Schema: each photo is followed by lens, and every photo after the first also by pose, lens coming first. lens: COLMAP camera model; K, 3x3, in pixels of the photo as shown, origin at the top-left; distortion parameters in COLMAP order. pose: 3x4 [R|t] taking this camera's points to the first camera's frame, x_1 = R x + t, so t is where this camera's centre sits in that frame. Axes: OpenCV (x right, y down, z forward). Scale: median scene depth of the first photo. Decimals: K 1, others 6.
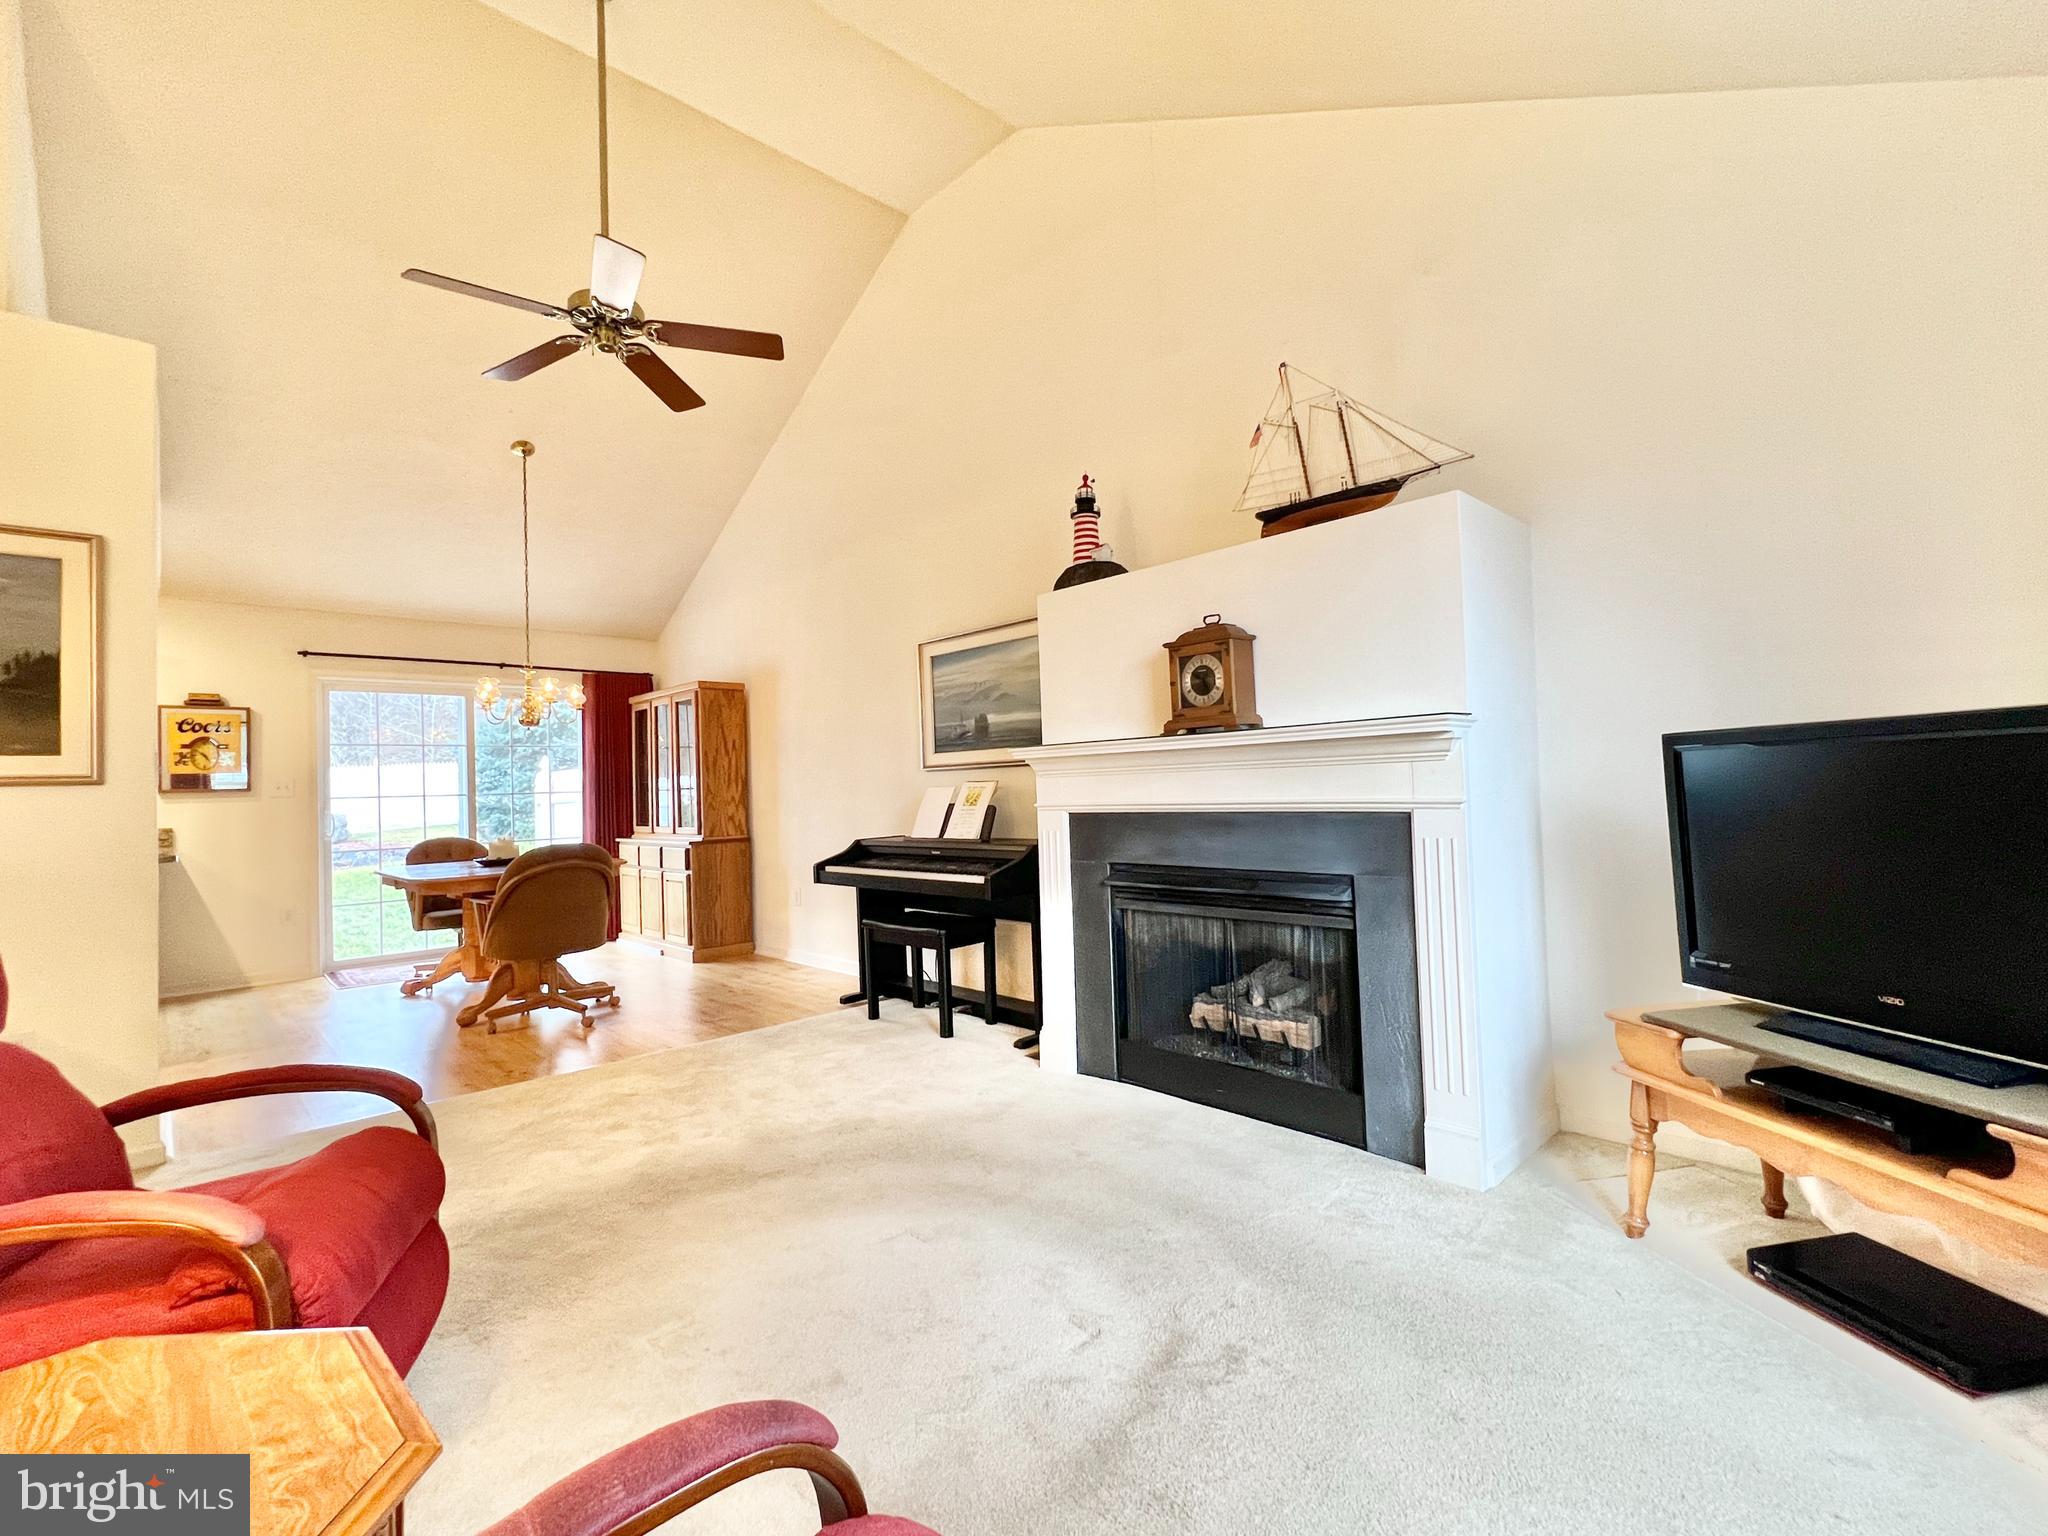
lens RADIAL K [[882.2, 0, 981.2], [0, 882.2, 762.3], [0, 0, 1]] dist [0.001360, 0.000239]
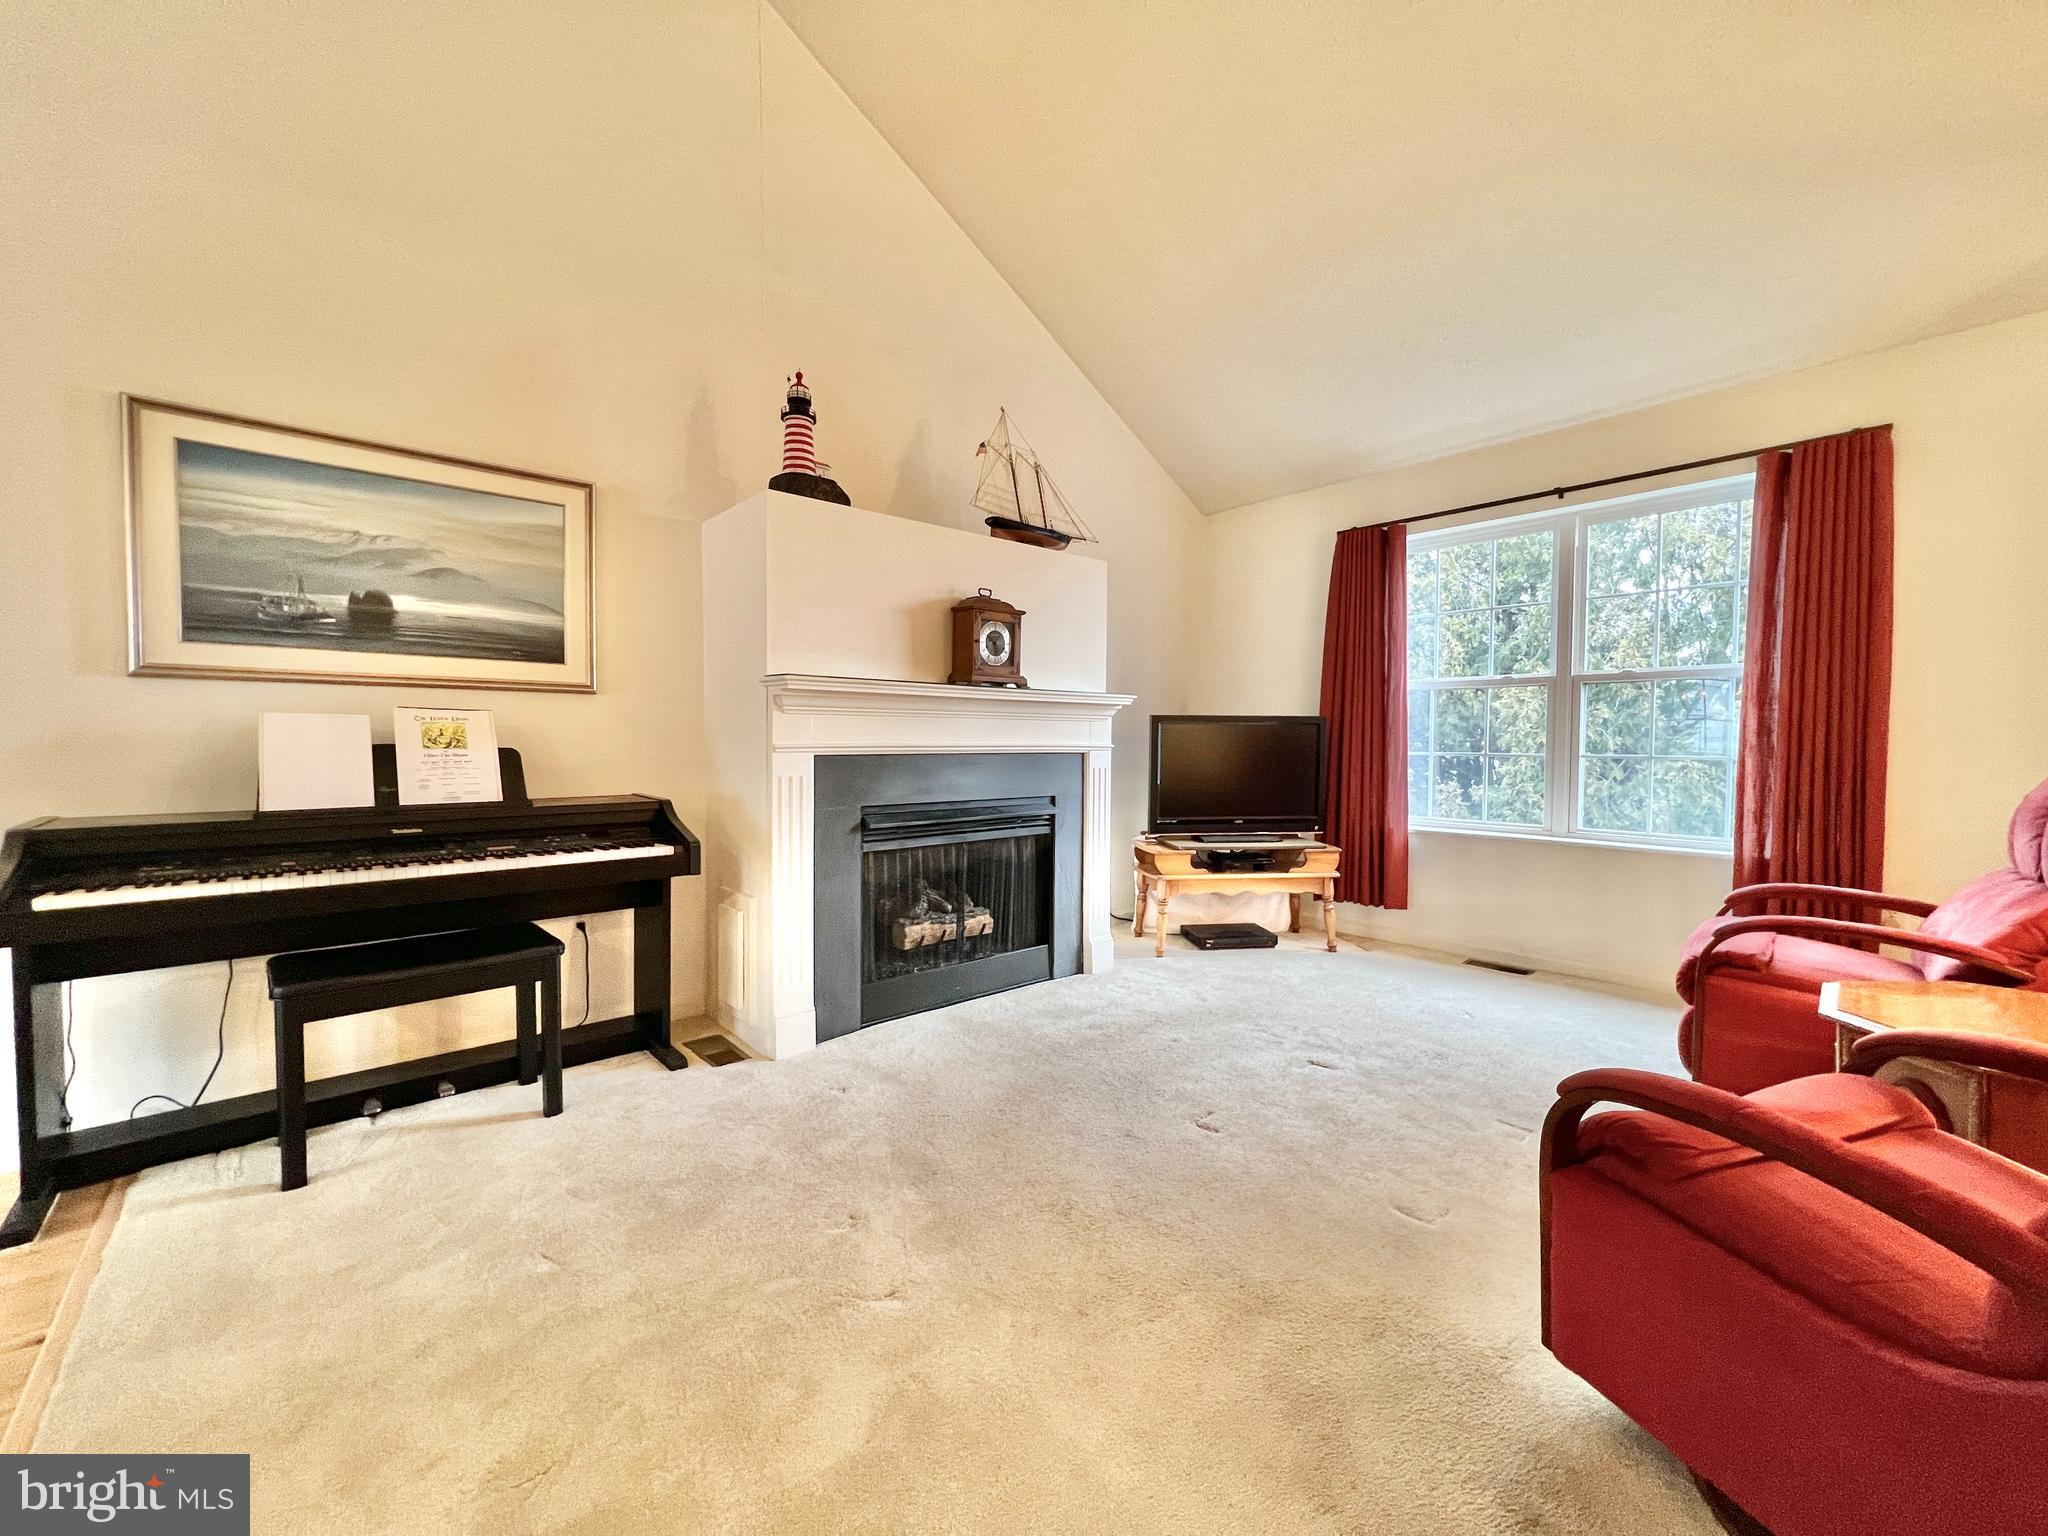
lens RADIAL K [[819.3, 0, 1029.3], [0, 819.3, 759.4], [0, 0, 1]] dist [0.003400, 0.000526]
pose [[0.031399, 0.008706, 0.999469, -0.593013], [-0.036261, 0.999314, -0.007566, 0.050001], [-0.998849, -0.036004, 0.031693, 0.629440]]
